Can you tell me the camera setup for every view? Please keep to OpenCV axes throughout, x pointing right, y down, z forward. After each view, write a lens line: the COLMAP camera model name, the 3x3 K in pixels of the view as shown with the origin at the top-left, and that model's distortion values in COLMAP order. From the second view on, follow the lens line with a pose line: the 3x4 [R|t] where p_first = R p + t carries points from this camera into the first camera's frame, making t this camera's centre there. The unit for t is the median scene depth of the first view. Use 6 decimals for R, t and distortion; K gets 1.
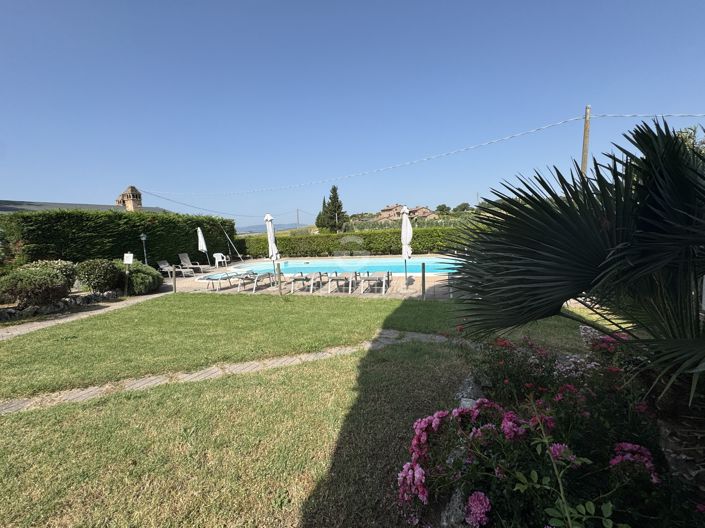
lens RADIAL K [[283.0, 0, 350.9], [0, 283.0, 263.2], [0, 0, 1]] dist [-0.001561, 0.000524]
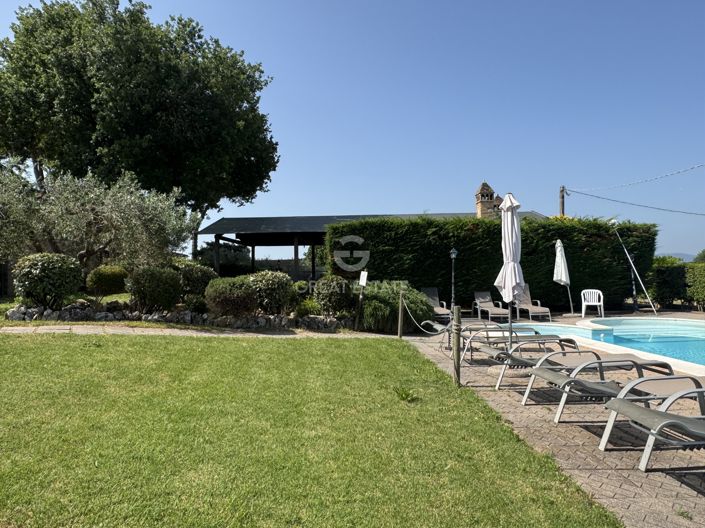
lens RADIAL K [[457.9, 0, 347.6], [0, 457.9, 265.9], [0, 0, 1]] dist [-0.003605, 0.010134]
pose [[0.345154, 0.030554, -0.938049, 0.156604], [-0.118239, 0.992922, -0.011165, -0.015741], [0.931068, 0.114767, 0.346324, 0.296024]]
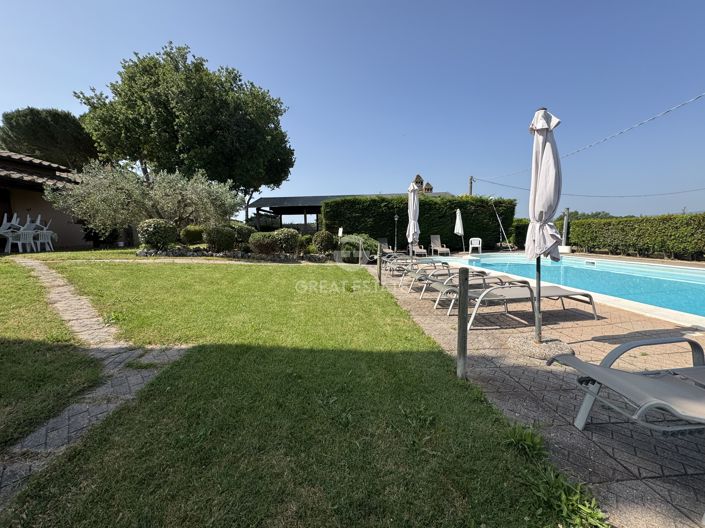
lens RADIAL K [[283.0, 0, 350.3], [0, 283.0, 262.4], [0, 0, 1]] dist [-0.001561, 0.000524]
pose [[0.364794, 0.140064, -0.920493, 0.217490], [-0.107800, 0.988326, 0.107664, -0.012308], [0.924827, 0.059954, 0.375635, 0.307294]]
